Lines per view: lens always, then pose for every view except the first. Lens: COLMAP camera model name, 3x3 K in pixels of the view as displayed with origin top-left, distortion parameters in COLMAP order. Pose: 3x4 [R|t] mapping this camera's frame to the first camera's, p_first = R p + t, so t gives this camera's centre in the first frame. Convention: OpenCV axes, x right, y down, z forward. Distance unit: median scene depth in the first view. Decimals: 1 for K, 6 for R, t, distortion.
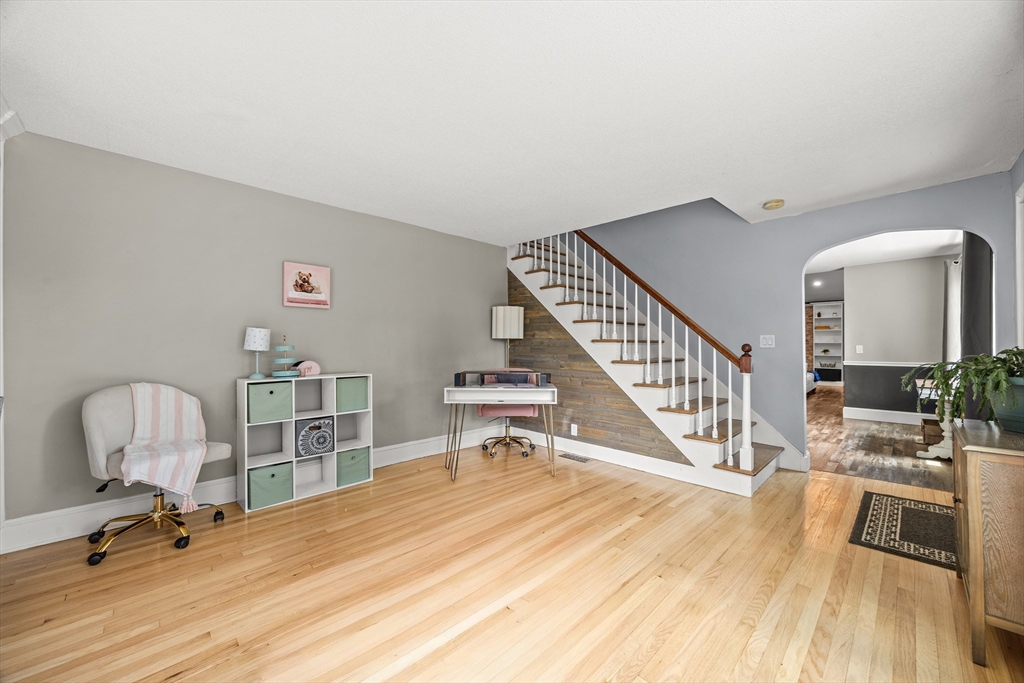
lens RADIAL K [[393.4, 0, 511.9], [0, 393.4, 341.6], [0, 0, 1]] dist [0.004210, 0.000331]
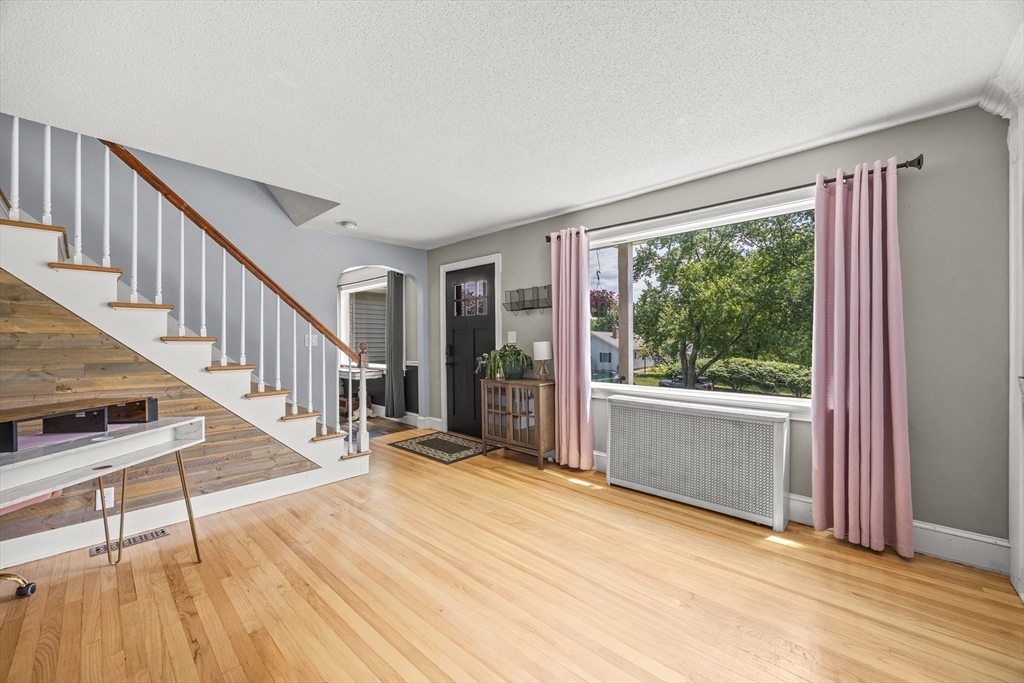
lens RADIAL K [[393.4, 0, 516.3], [0, 393.4, 342.0], [0, 0, 1]] dist [0.004210, 0.000331]
pose [[-0.062370, 0.007020, 0.998028, -0.547735], [0.002576, 0.999973, -0.006872, 0.010617], [-0.998050, 0.002142, -0.062387, 0.570398]]
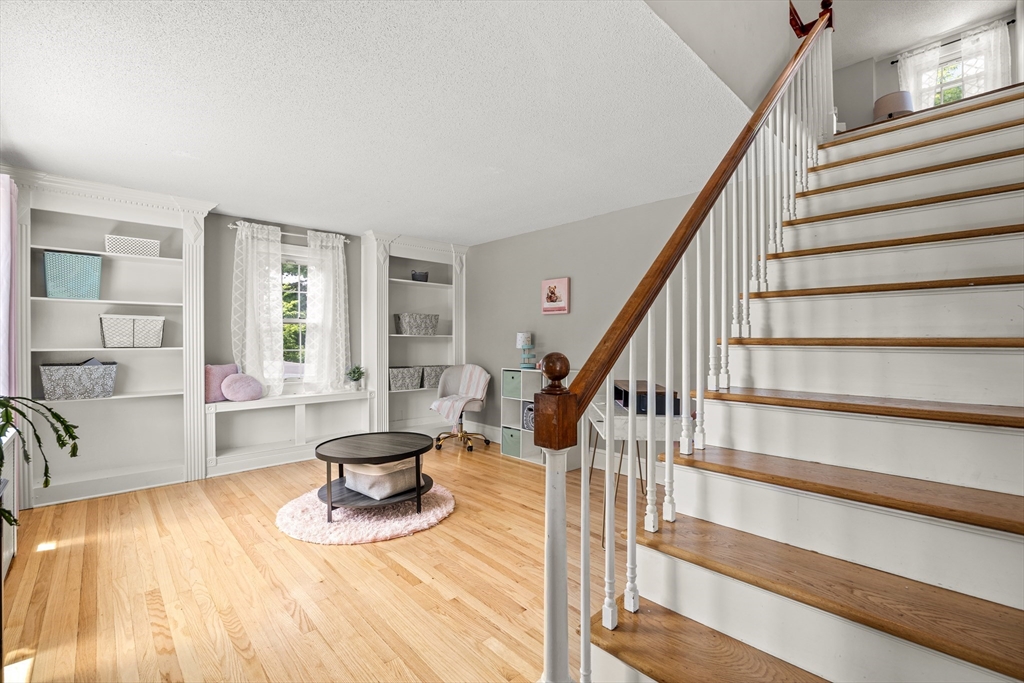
lens RADIAL K [[448.8, 0, 507.4], [0, 448.8, 341.8], [0, 0, 1]] dist [-0.015016, -0.000175]
pose [[-0.028227, 0.002998, -0.999597, 0.877019], [-0.004045, 0.999987, 0.003113, -0.004305], [0.999593, 0.004131, -0.028214, 0.888834]]
